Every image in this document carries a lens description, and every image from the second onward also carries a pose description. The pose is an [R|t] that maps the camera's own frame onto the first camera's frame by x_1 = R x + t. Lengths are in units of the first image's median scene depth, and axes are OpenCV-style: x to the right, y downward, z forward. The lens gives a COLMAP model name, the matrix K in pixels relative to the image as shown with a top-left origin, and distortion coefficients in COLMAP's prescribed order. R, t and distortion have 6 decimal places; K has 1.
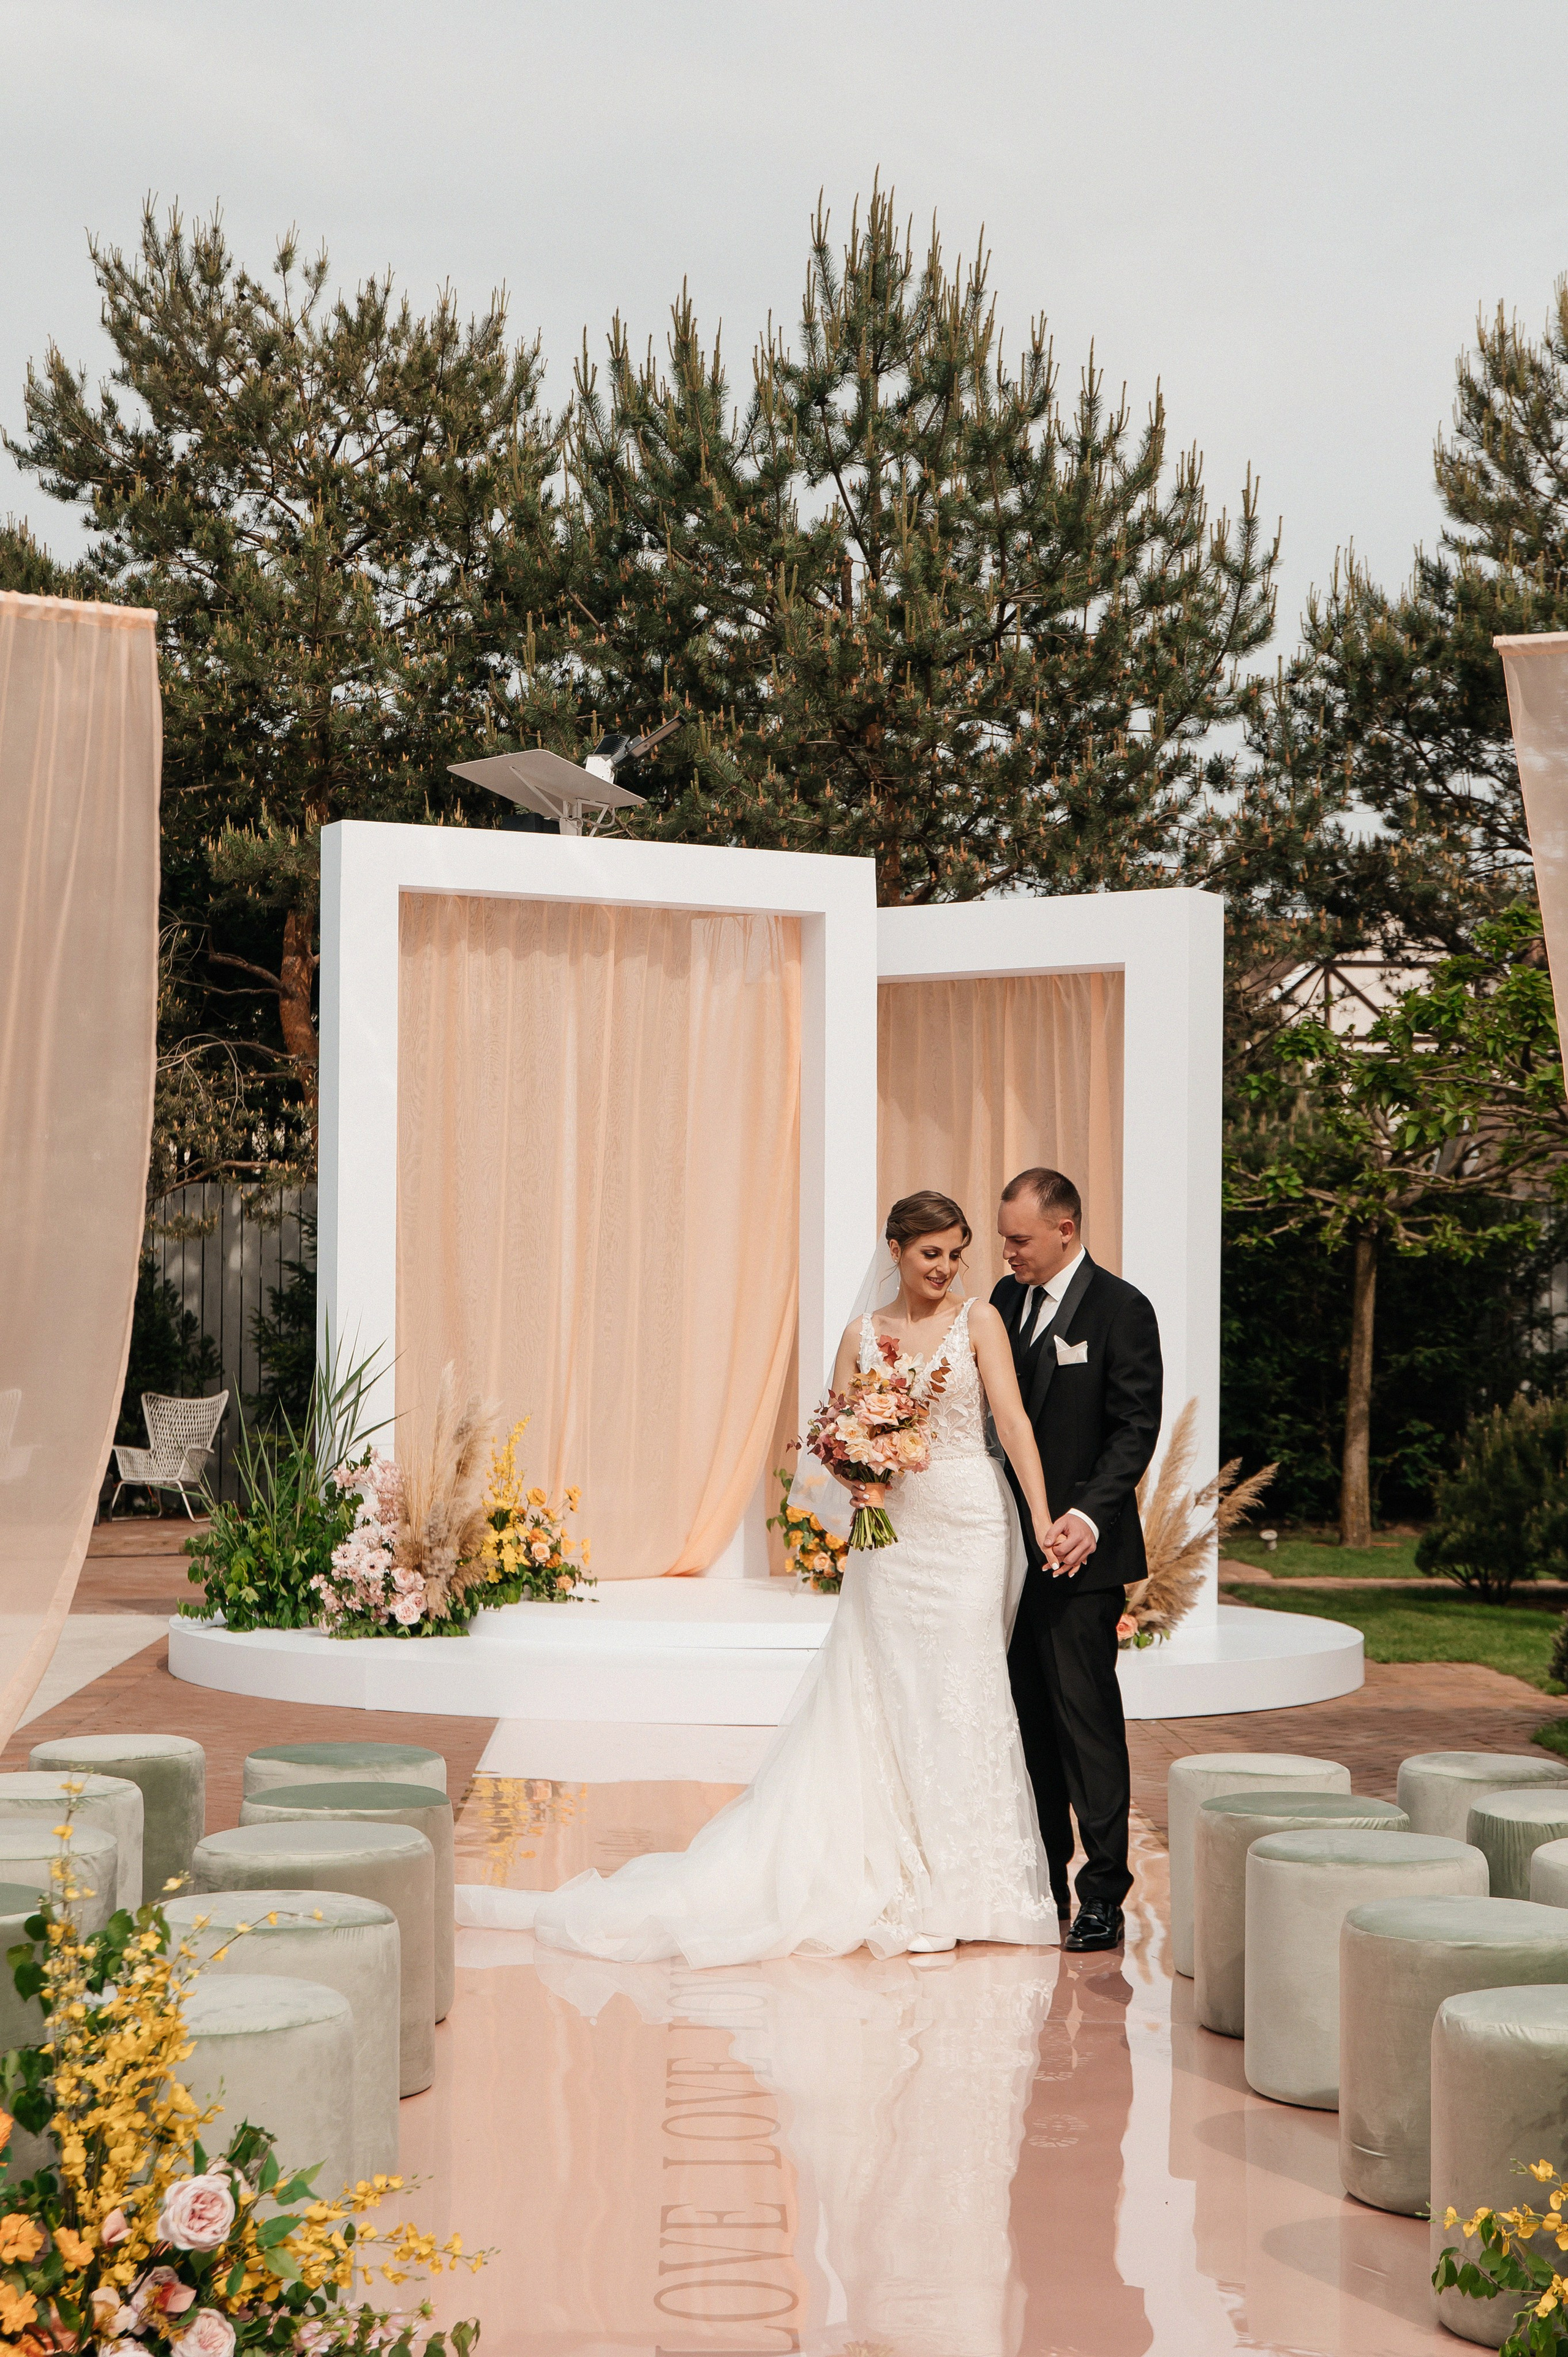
lens RADIAL K [[3671.2, 0, 833.2], [0, 3671.2, 1148.1], [0, 0, 1]] dist [-0.046453, 0.000000]
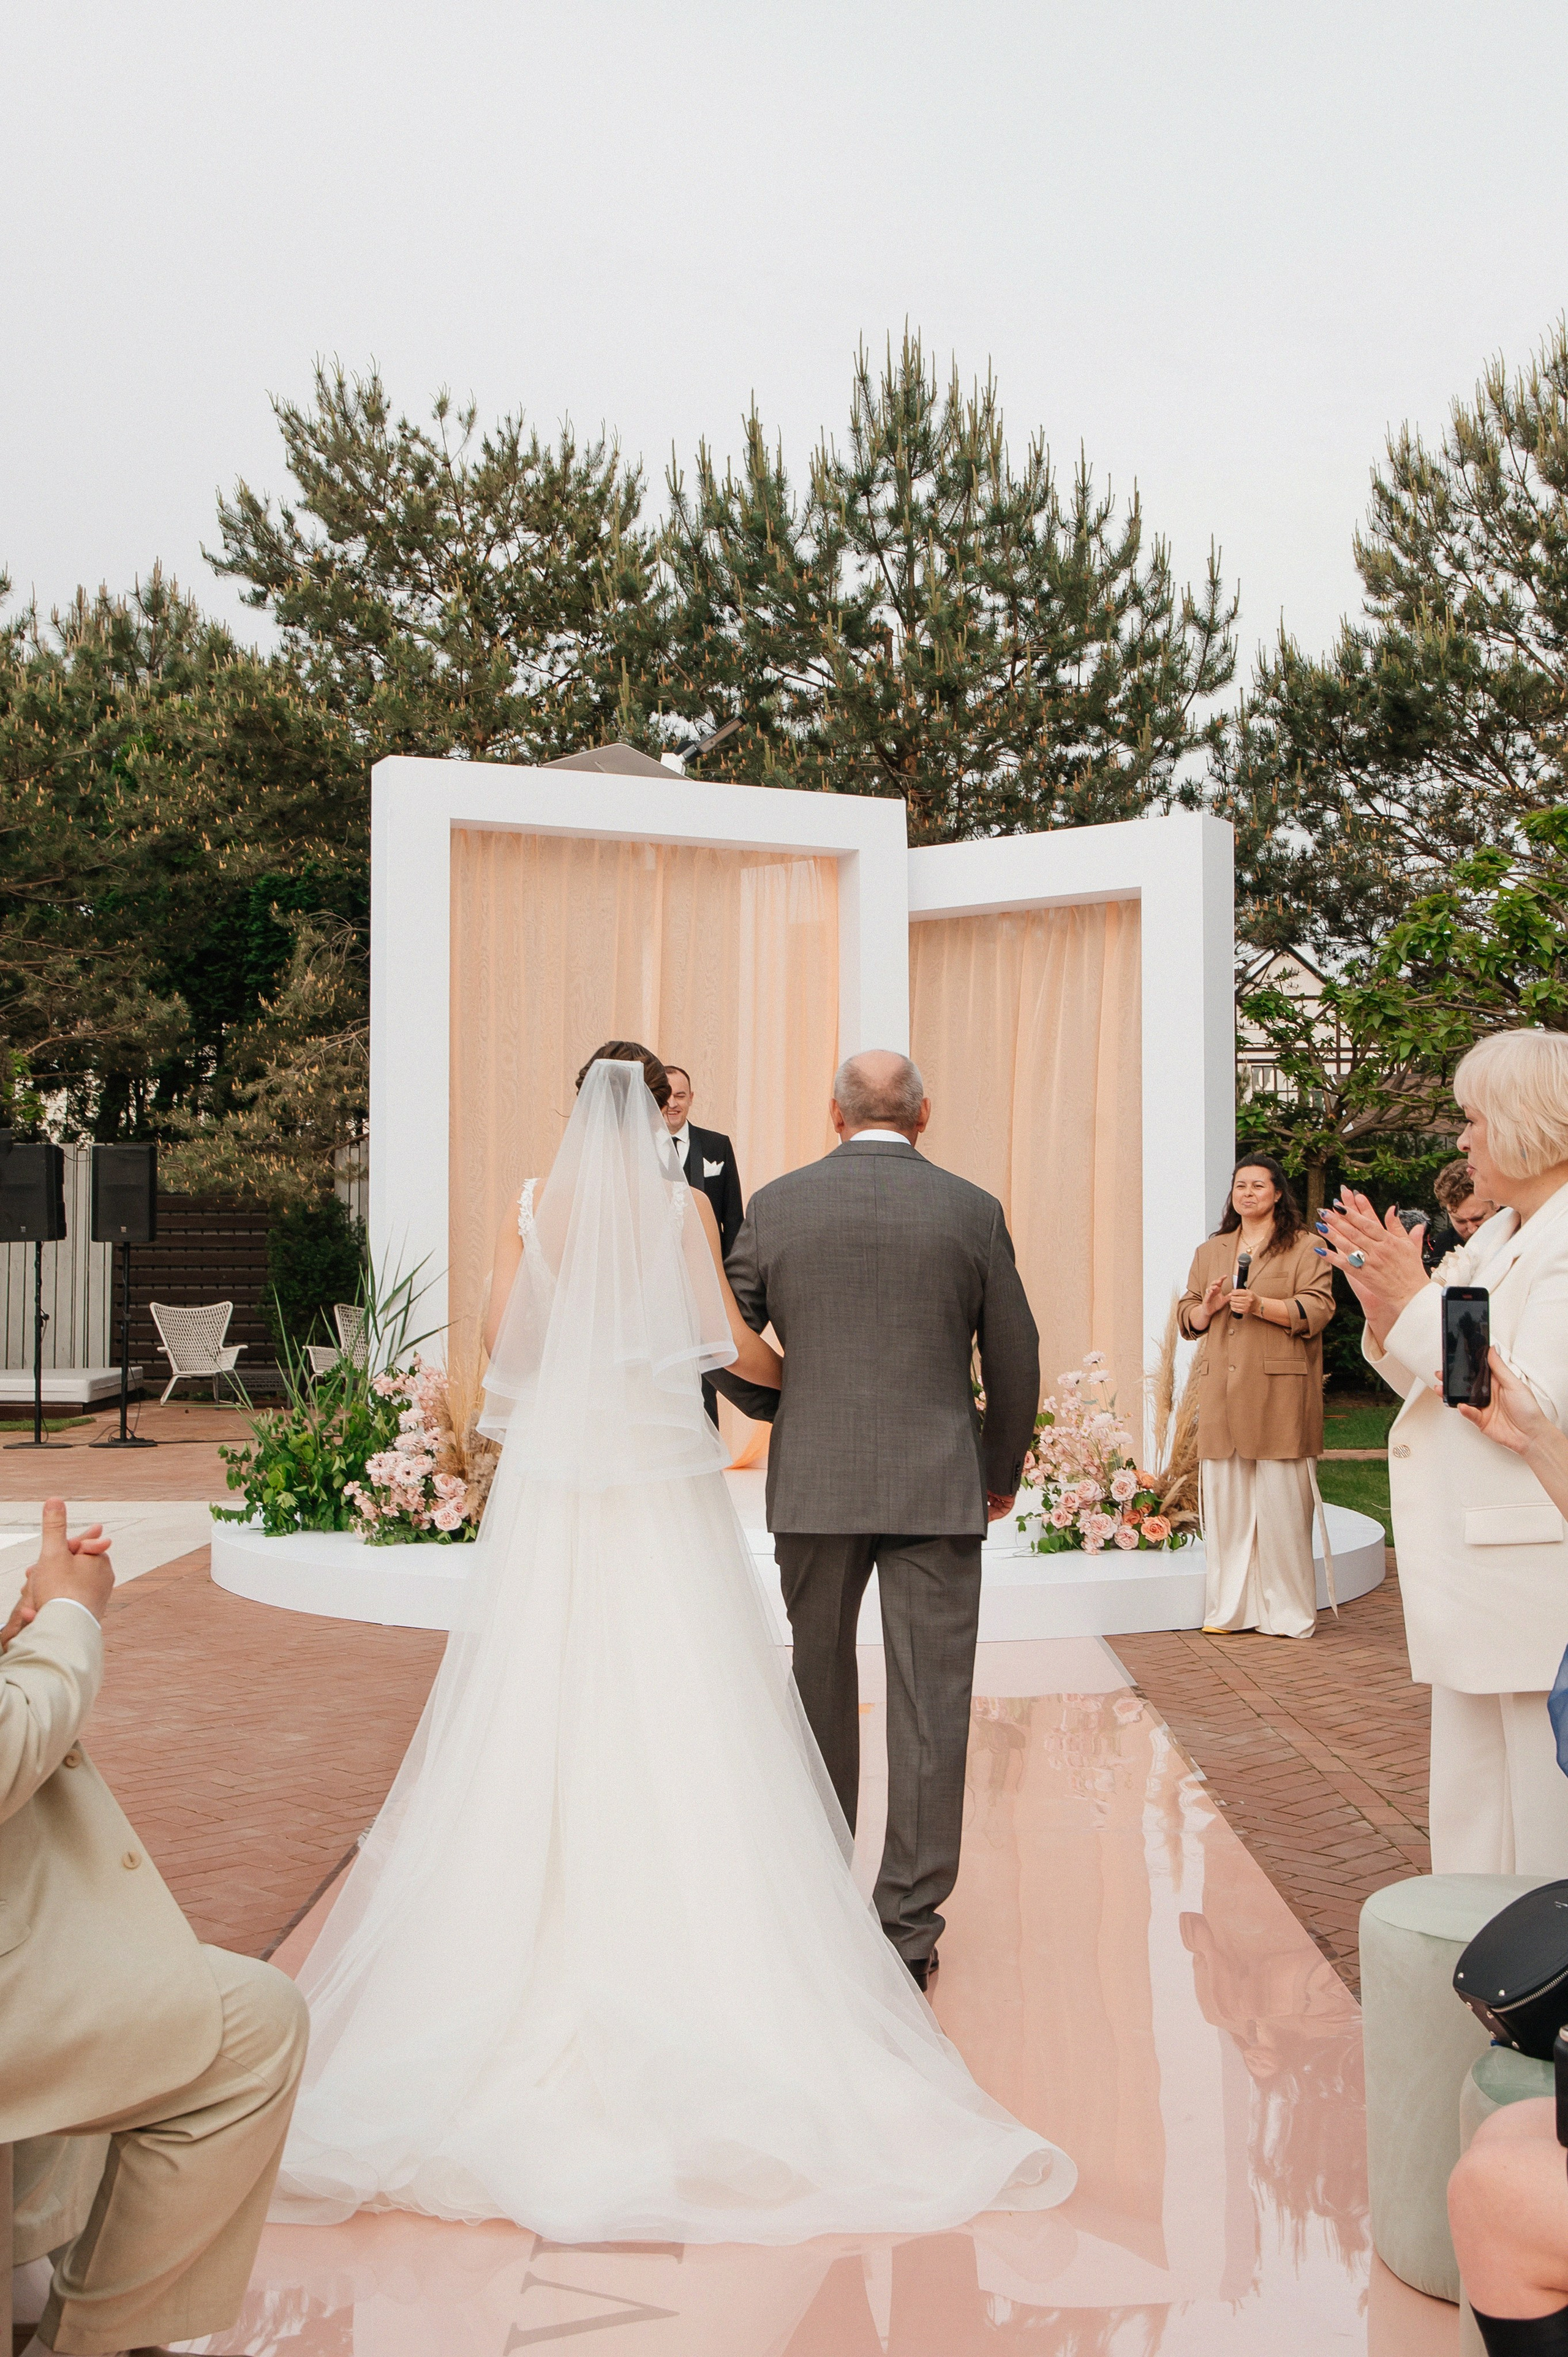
lens RADIAL K [[2342.7, 0, 837.6], [0, 2342.7, 1085.8], [0, 0, 1]] dist [-0.054167, 0.000000]
pose [[0.999513, -0.013793, -0.027986, 0.006675], [0.013106, 0.999612, -0.024588, 0.014518], [0.028314, 0.024209, 0.999306, 0.210864]]
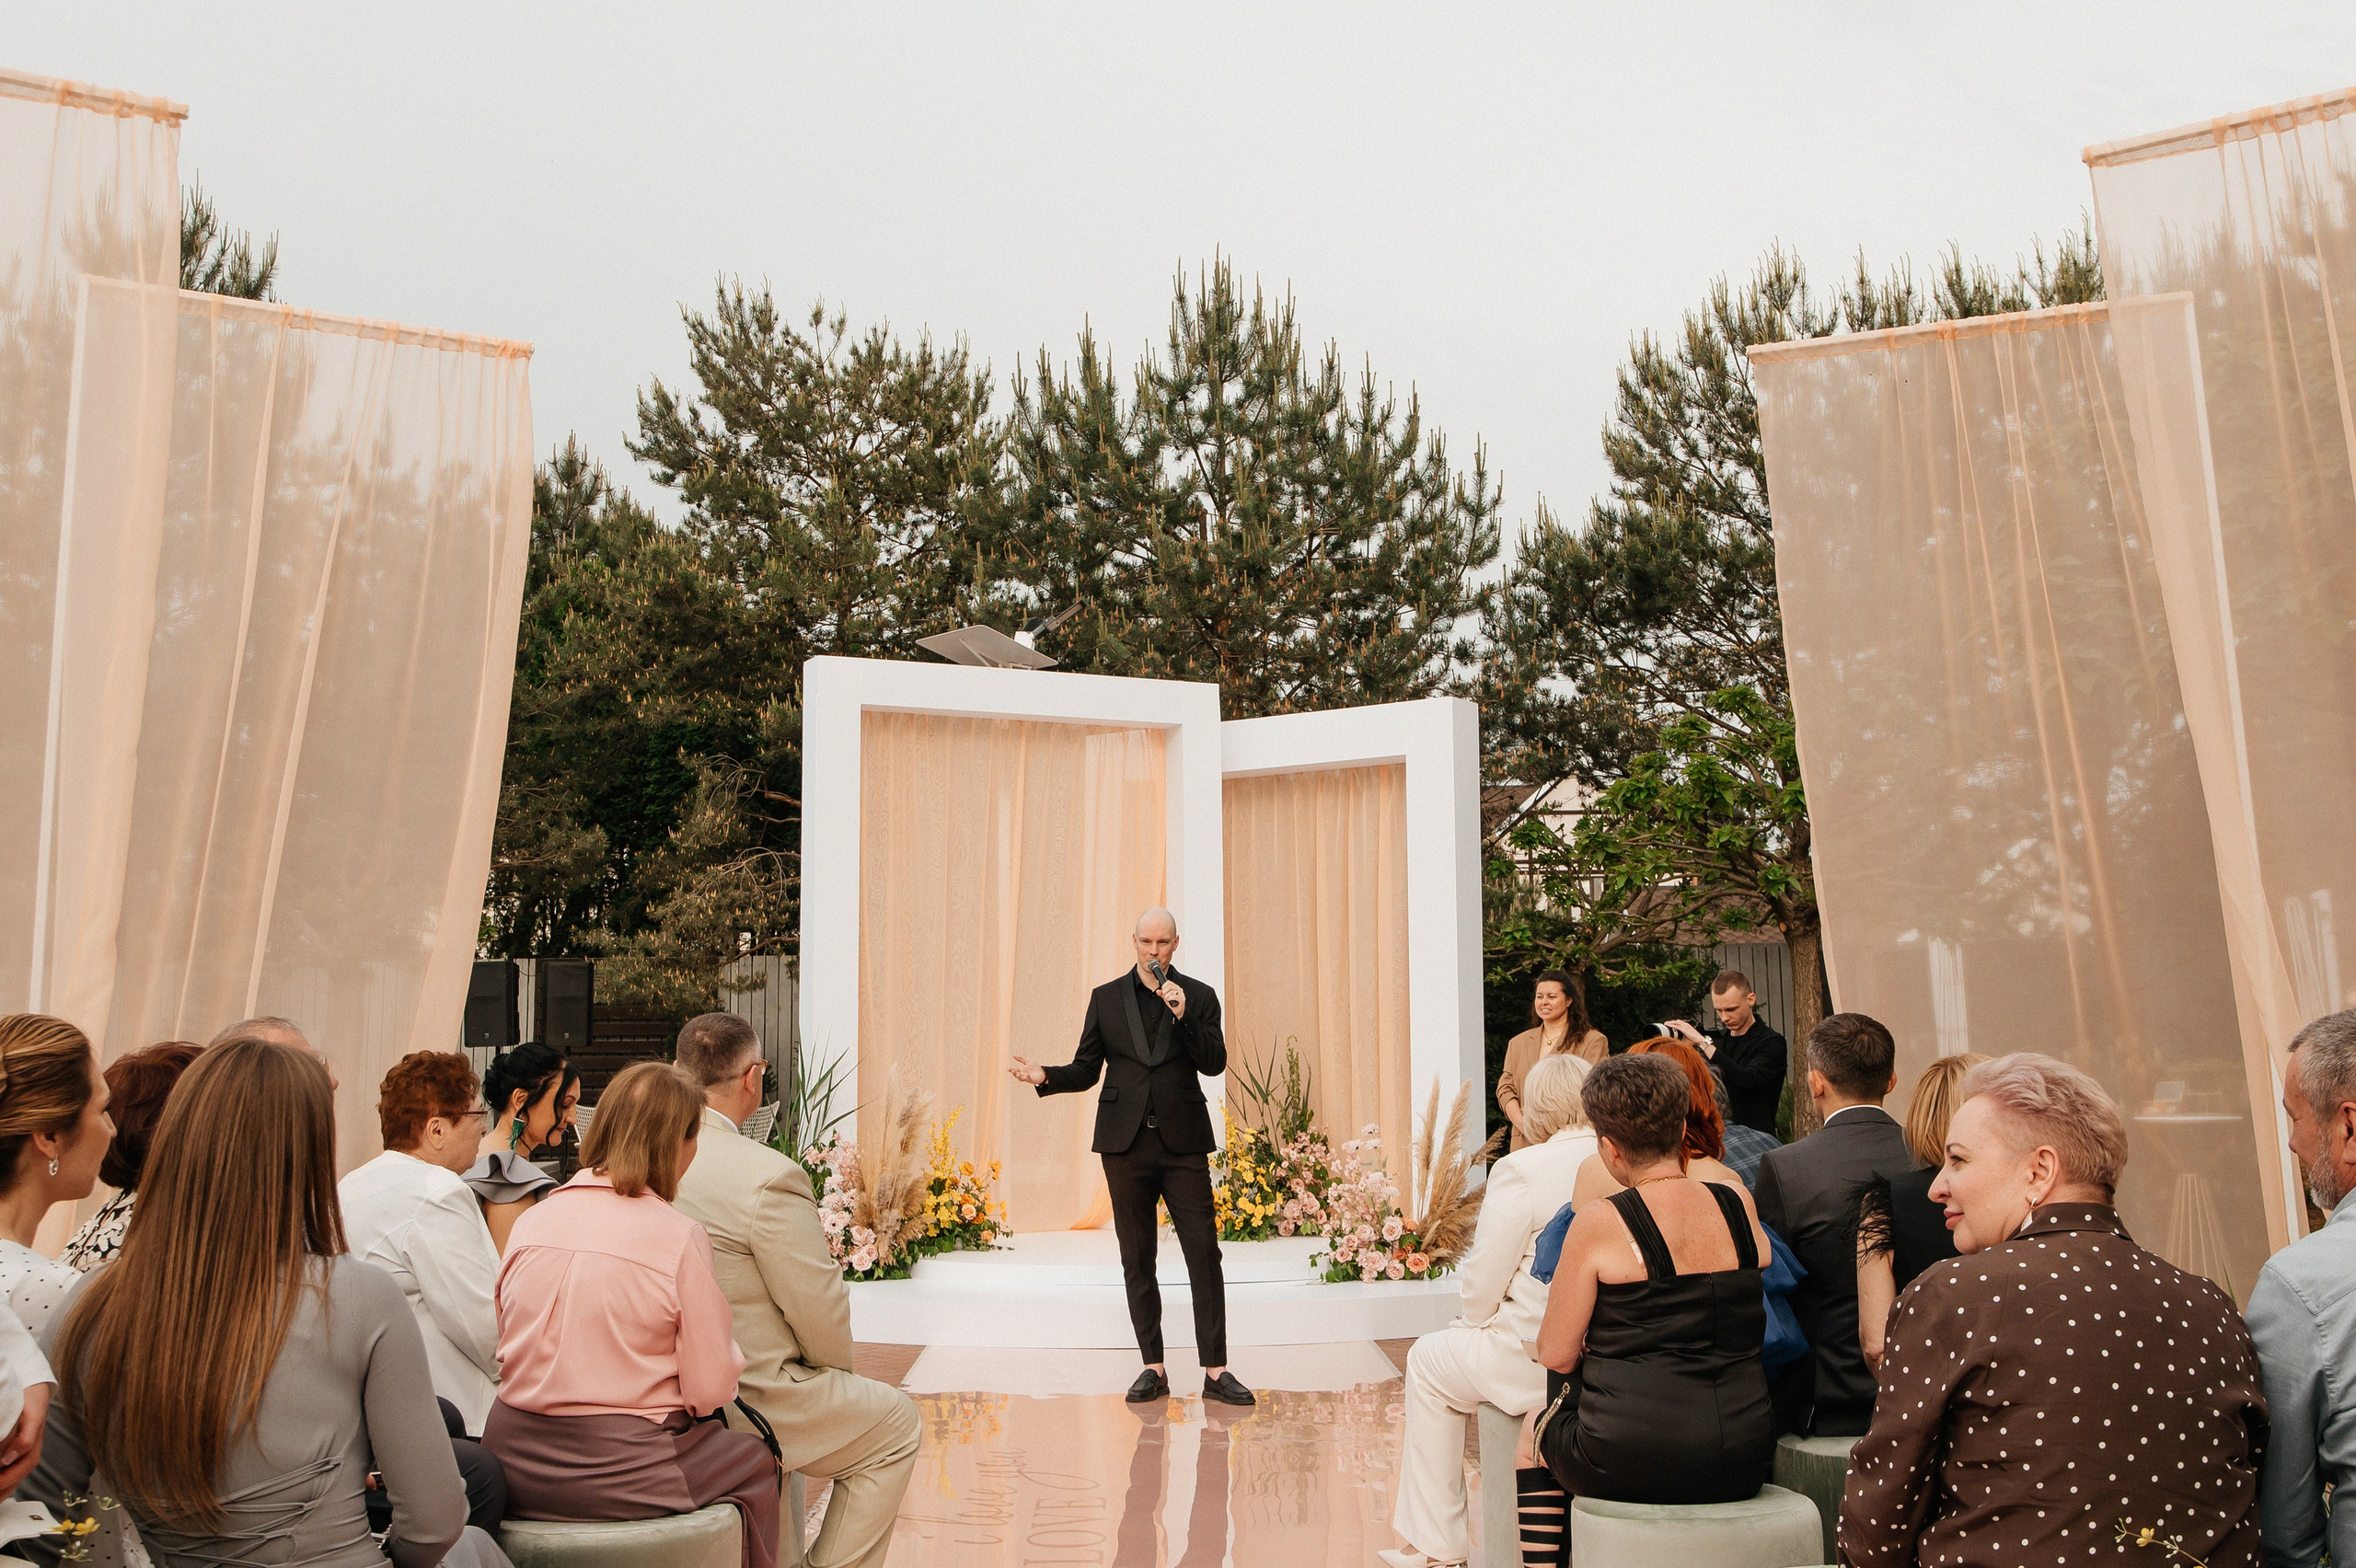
lens RADIAL K [[2302.4, 0, 1219.6], [0, 2302.4, 687.1], [0, 0, 1]] dist [-0.050228, -0.026321]
pose [[0.999814, -0.019045, 0.003170, 0.006179], [0.019281, 0.993463, -0.112515, 0.011613], [-0.001006, 0.112555, 0.993645, 0.106183]]
